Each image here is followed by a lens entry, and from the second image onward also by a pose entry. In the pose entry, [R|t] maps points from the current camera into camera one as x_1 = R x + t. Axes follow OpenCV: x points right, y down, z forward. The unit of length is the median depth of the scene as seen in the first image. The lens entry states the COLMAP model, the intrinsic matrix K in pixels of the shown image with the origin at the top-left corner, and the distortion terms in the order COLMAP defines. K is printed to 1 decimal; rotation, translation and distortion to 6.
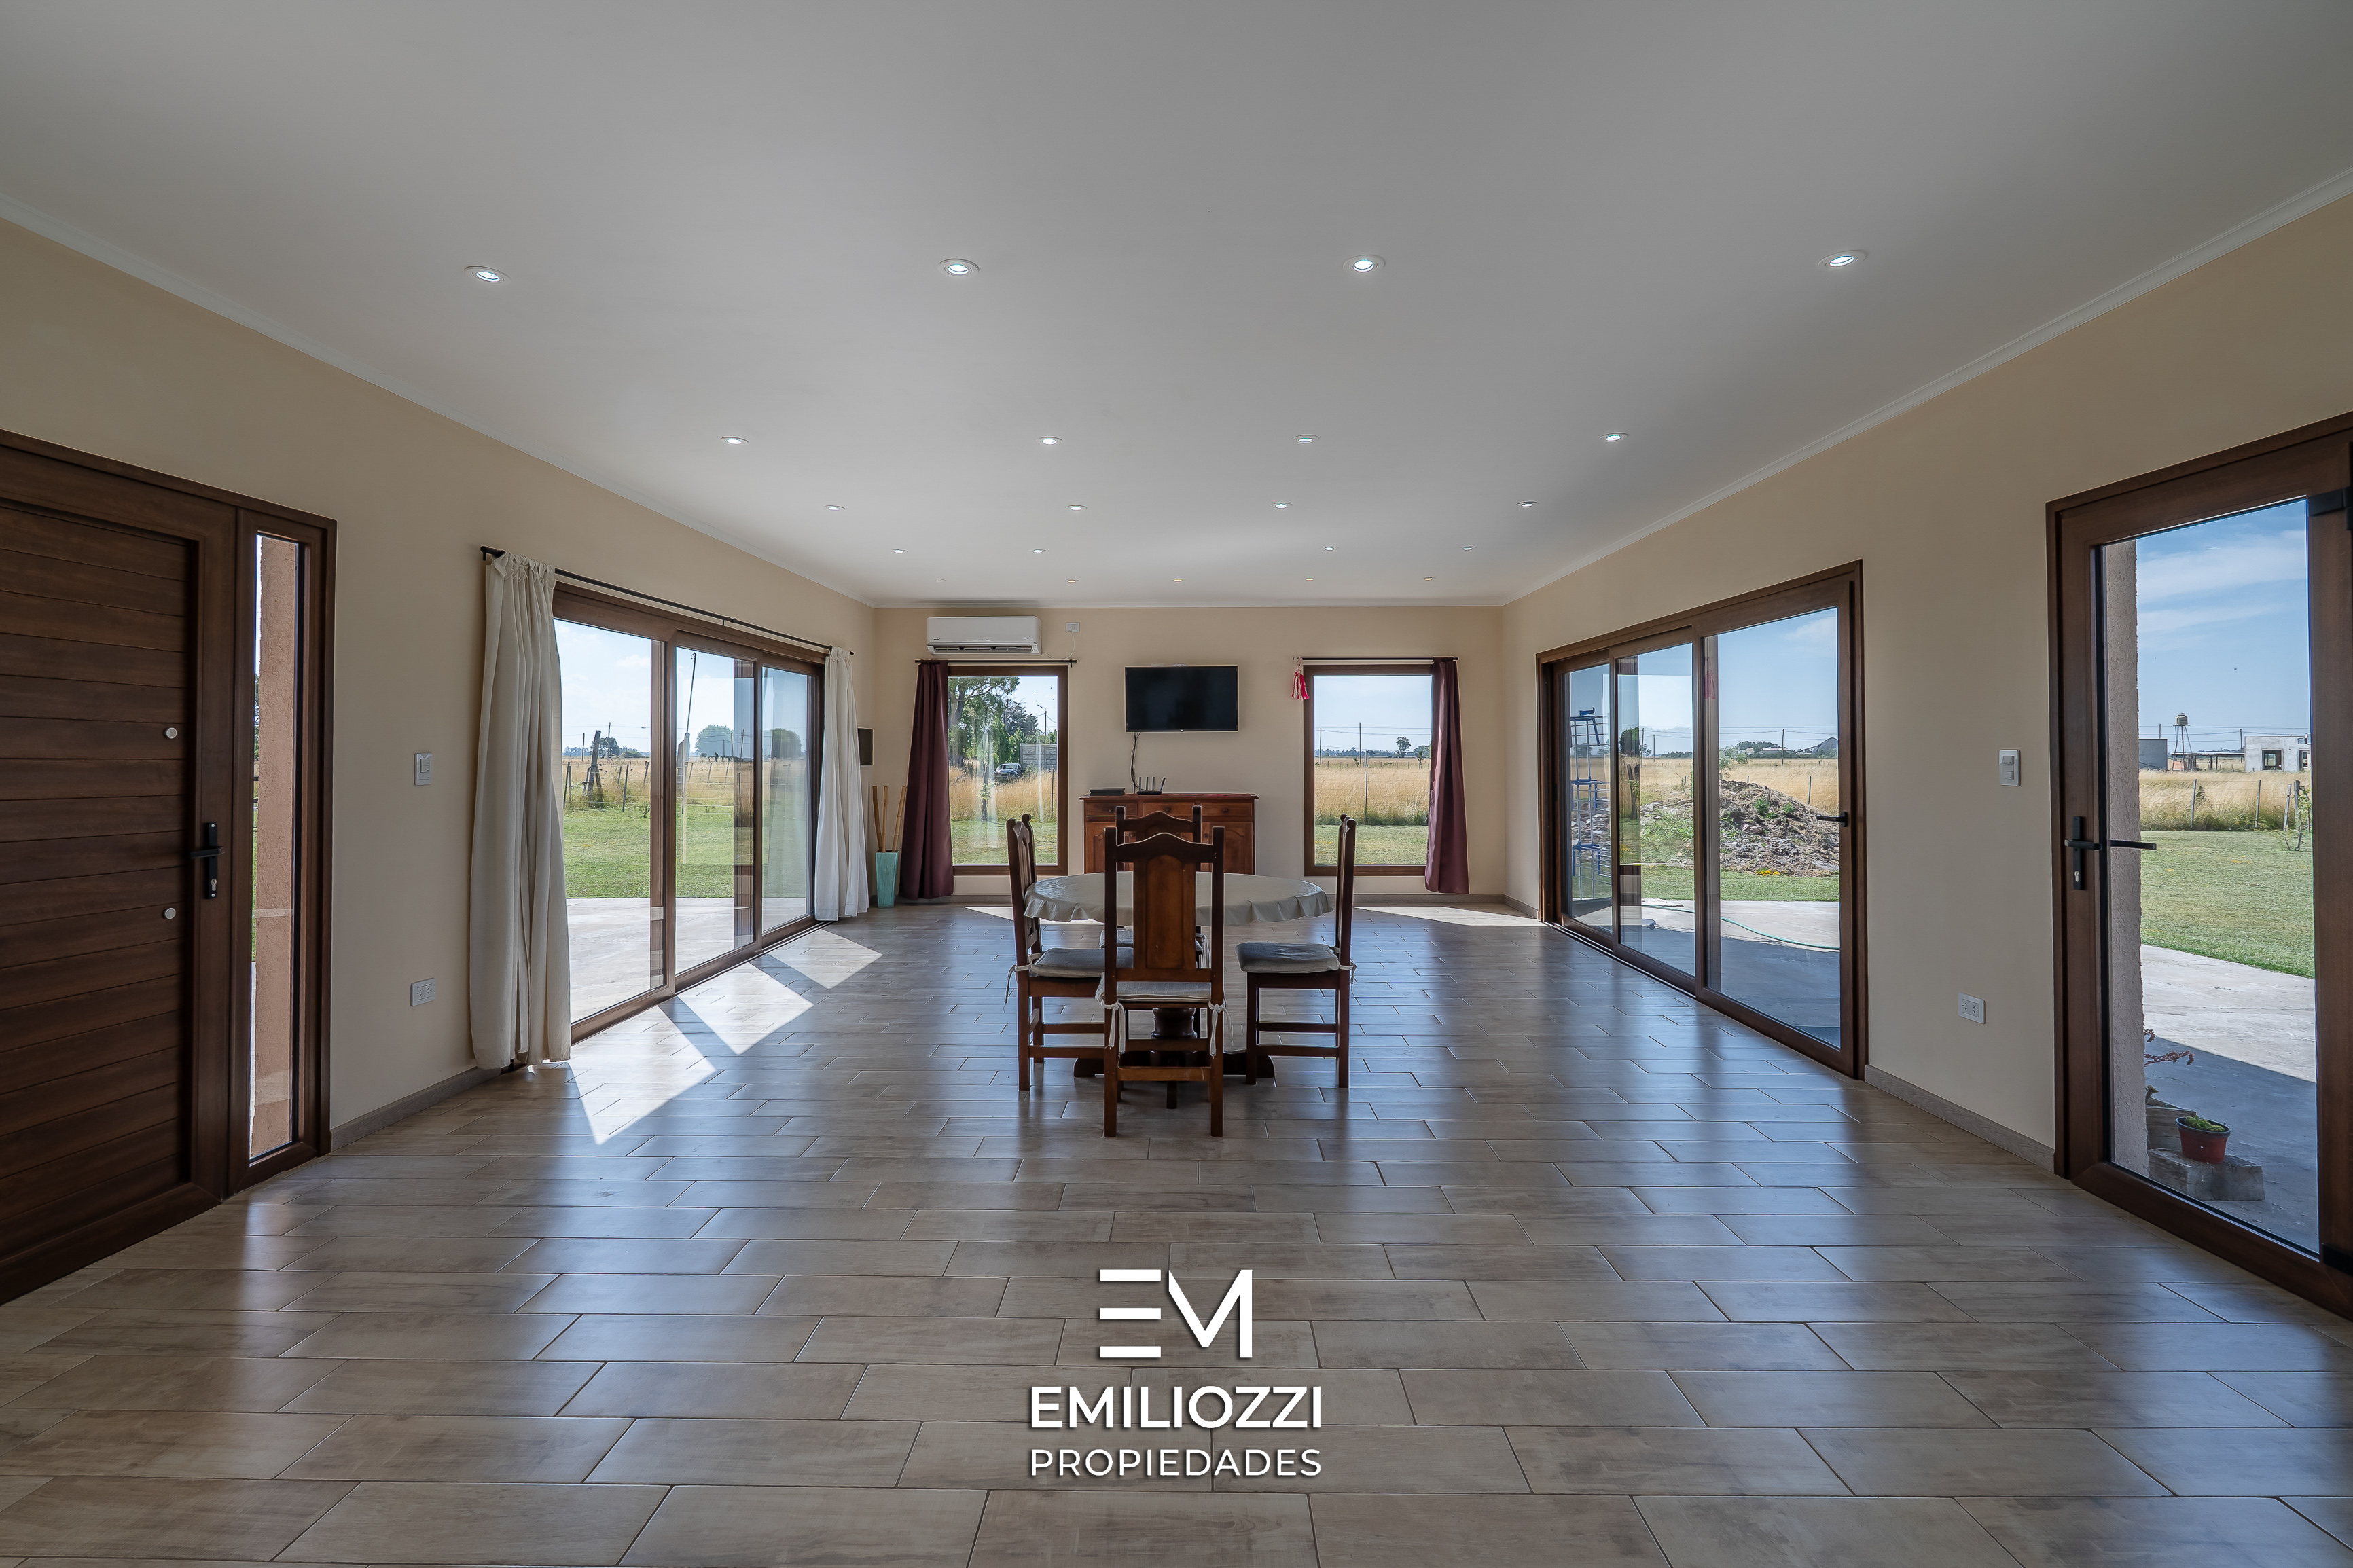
lens RADIAL K [[1051.9, 0, 1177.7], [0, 1051.9, 741.0], [0, 0, 1]] dist [-0.001214, -0.000406]
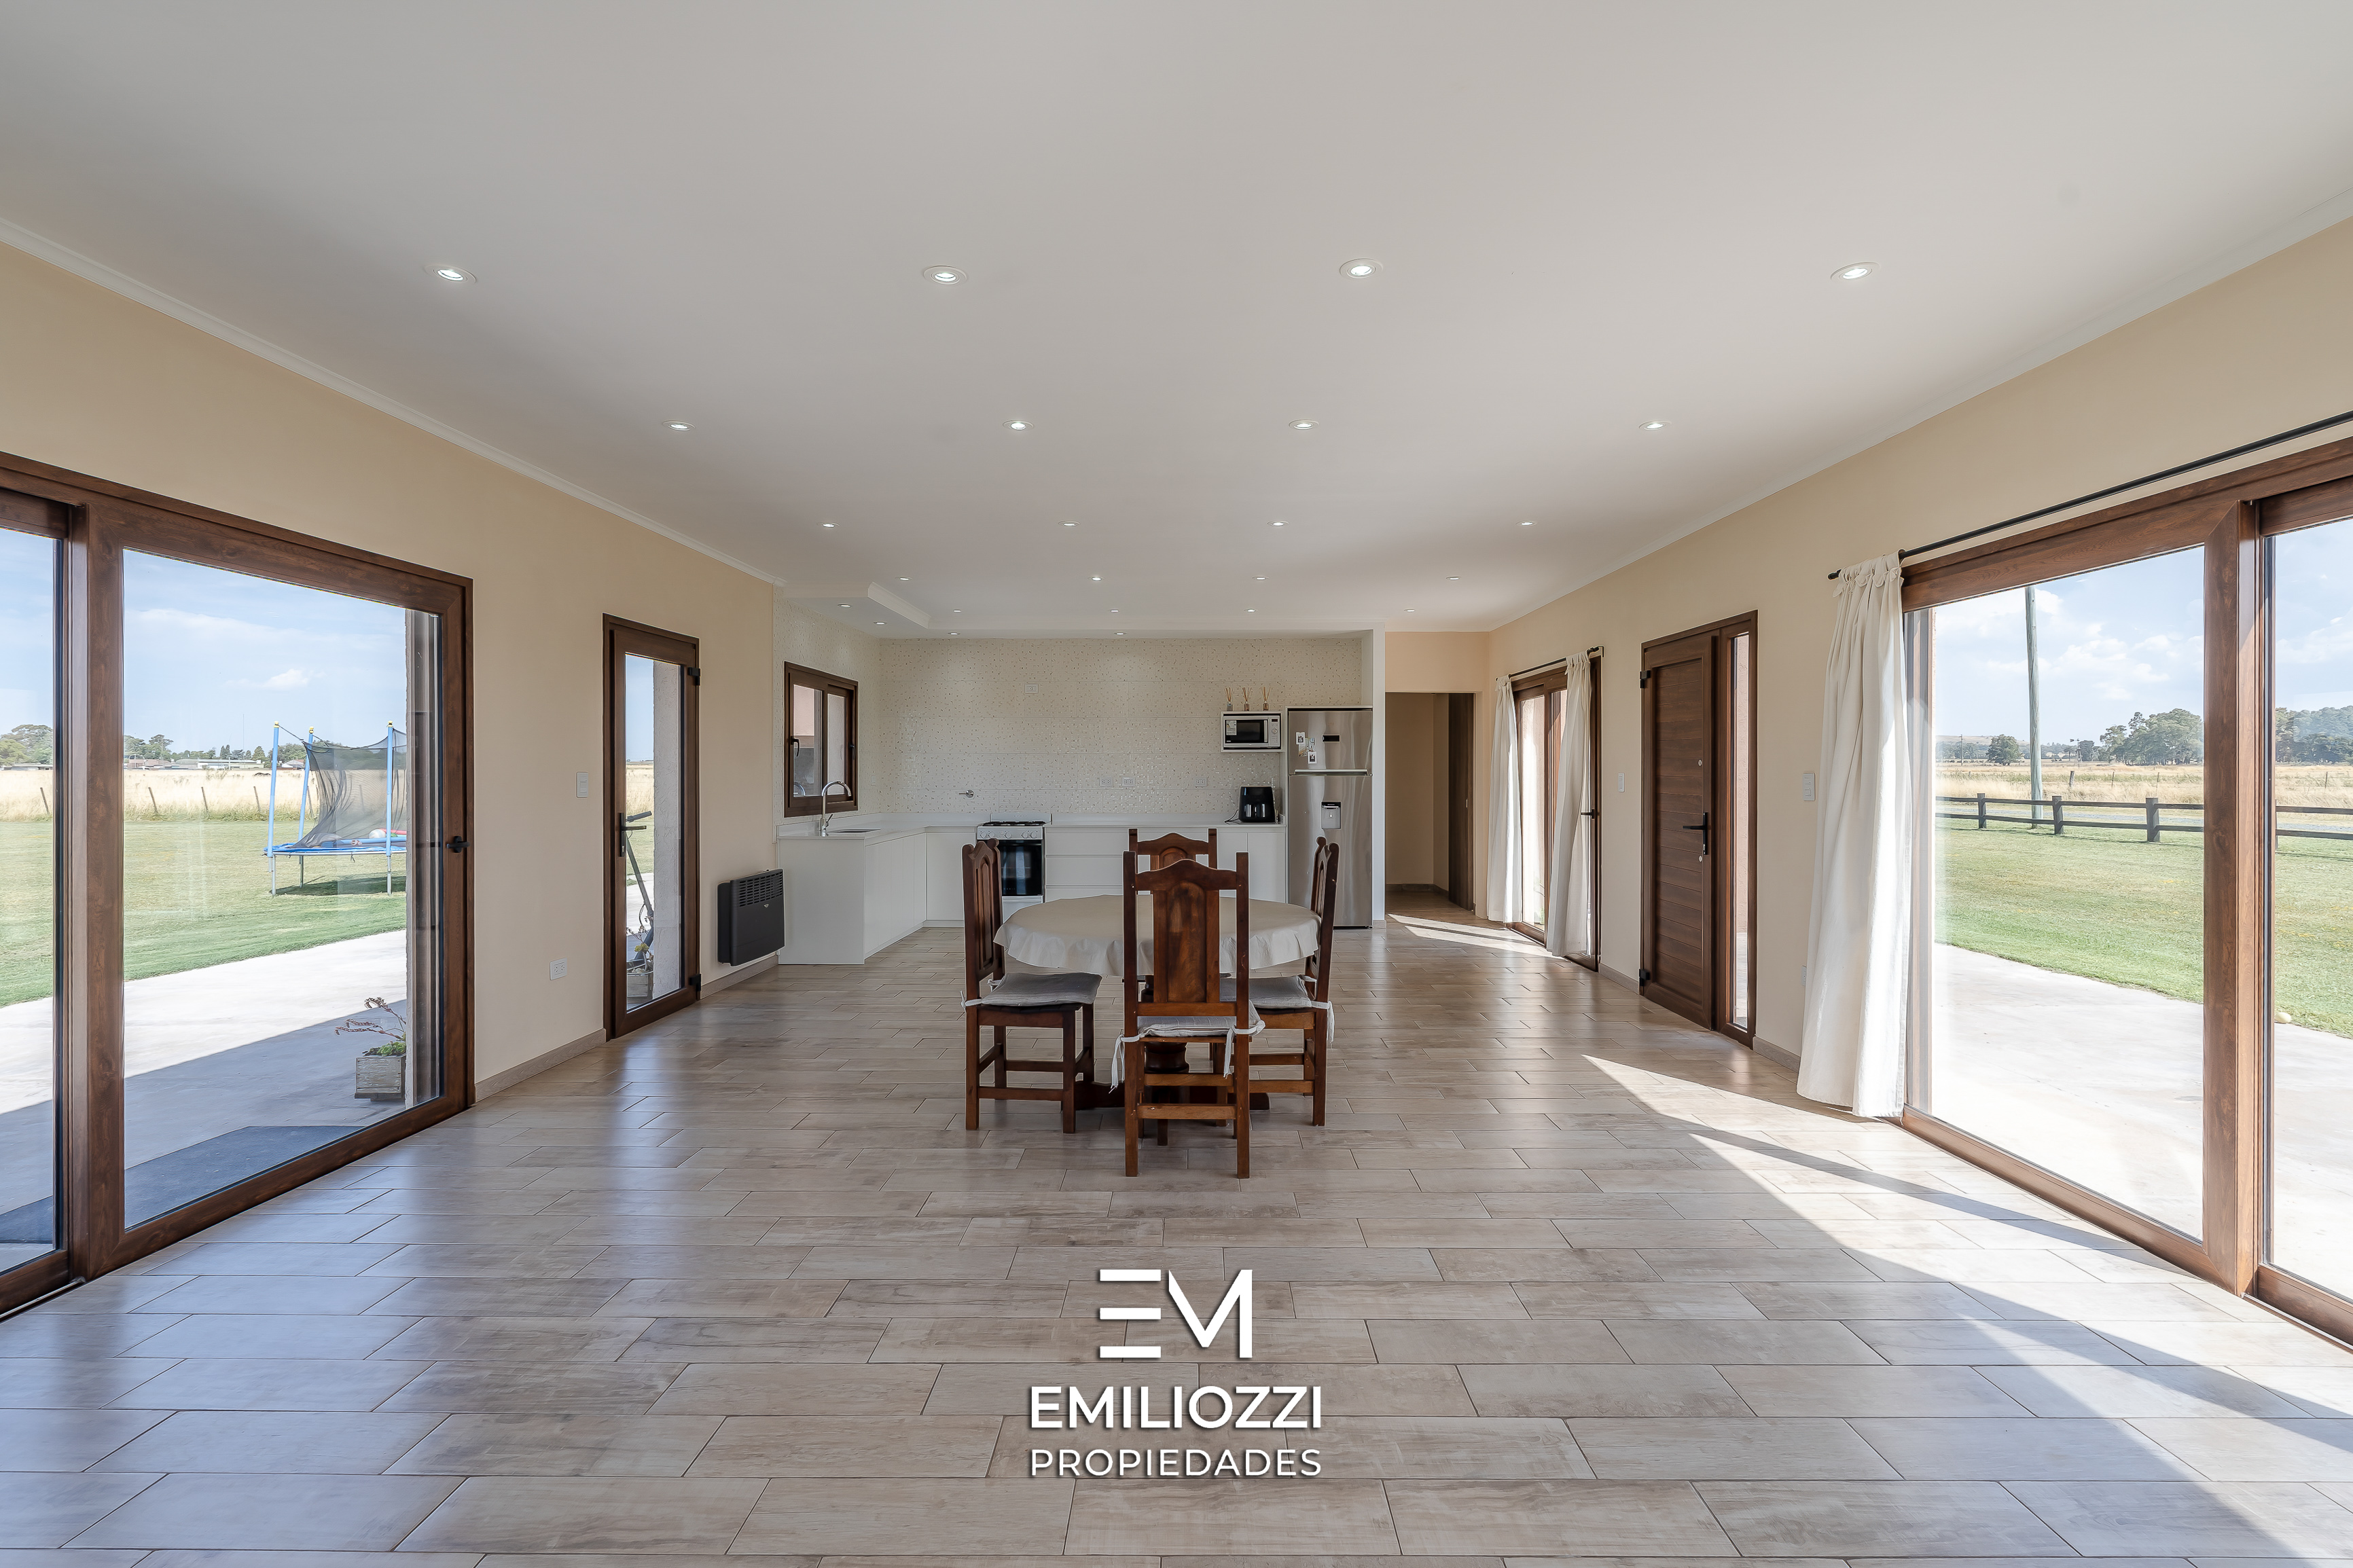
lens RADIAL K [[1046.5, 0, 1201.8], [0, 1046.5, 752.2], [0, 0, 1]] dist [-0.003389, -0.000835]
pose [[-0.999805, -0.000085, -0.019735, -0.018247], [0.000573, 0.999445, -0.033302, 0.018410], [0.019727, -0.033307, -0.999250, 1.462987]]
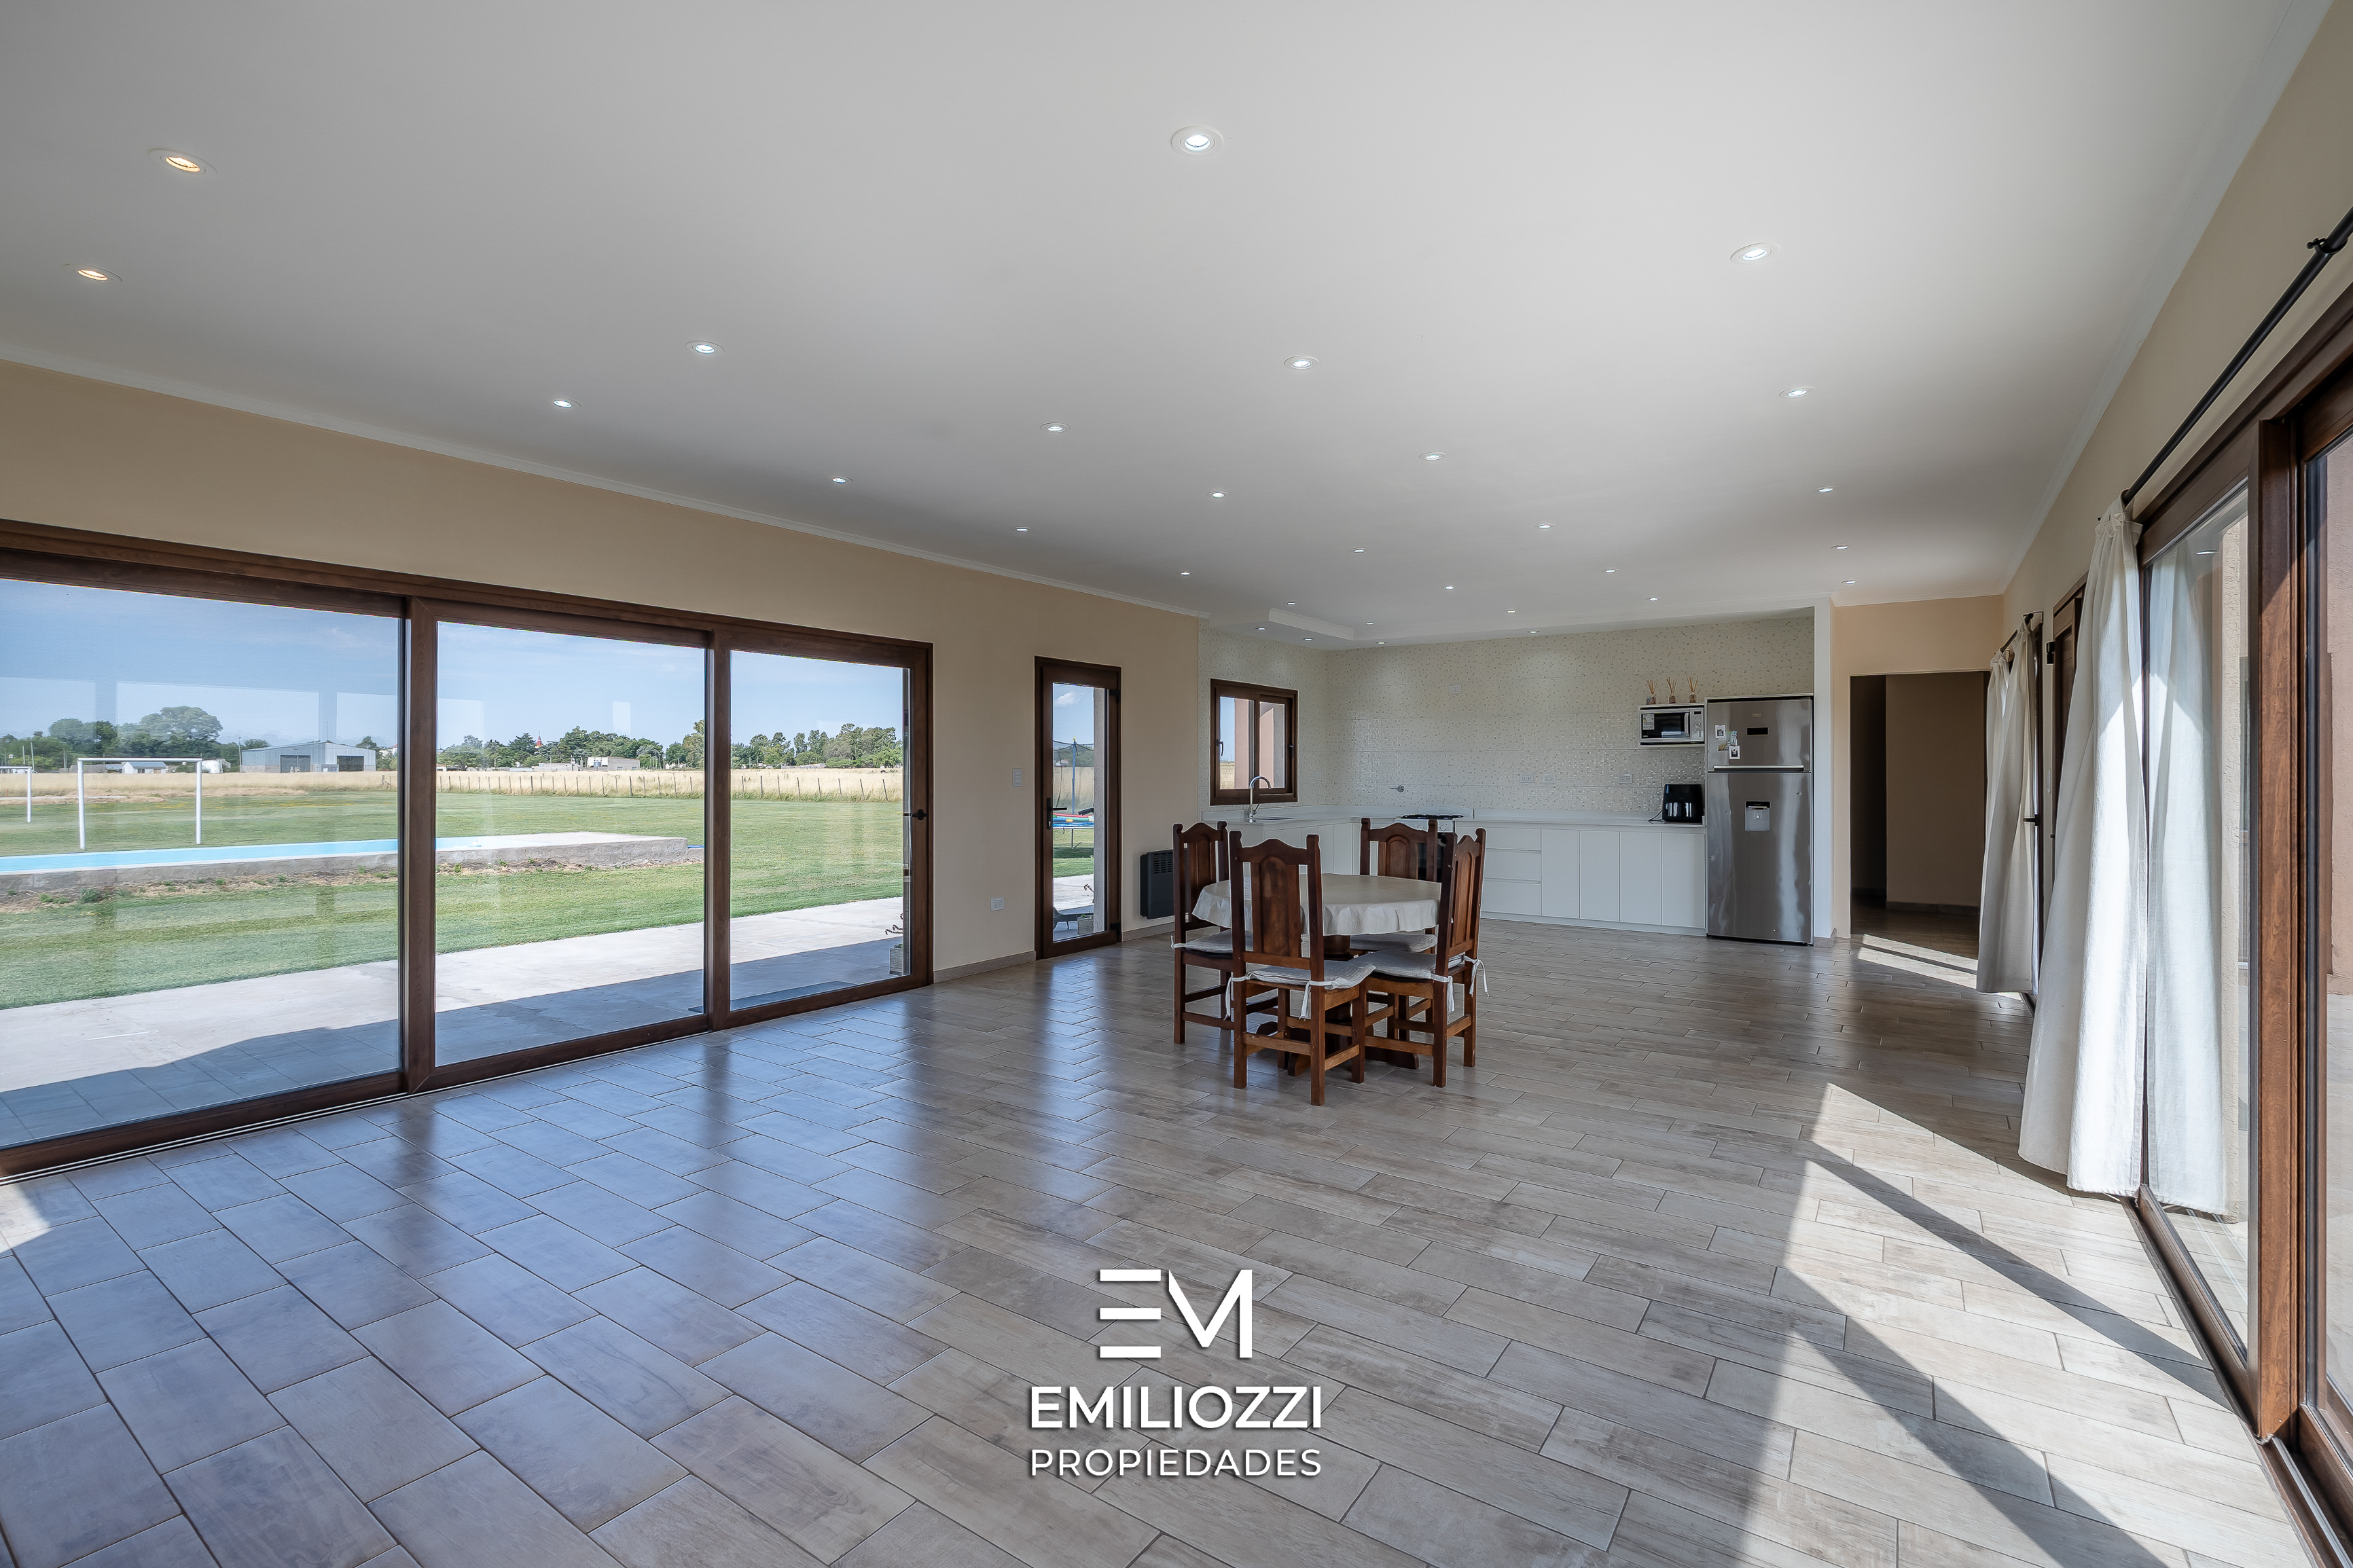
lens RADIAL K [[1057.8, 0, 1176.4], [0, 1057.8, 731.5], [0, 0, 1]] dist [-0.002525, -0.000146]
pose [[-0.831435, 0.020234, 0.555254, -0.371638], [-0.007493, 0.998837, -0.047620, 0.020169], [-0.555572, -0.043753, -0.830316, 1.524478]]
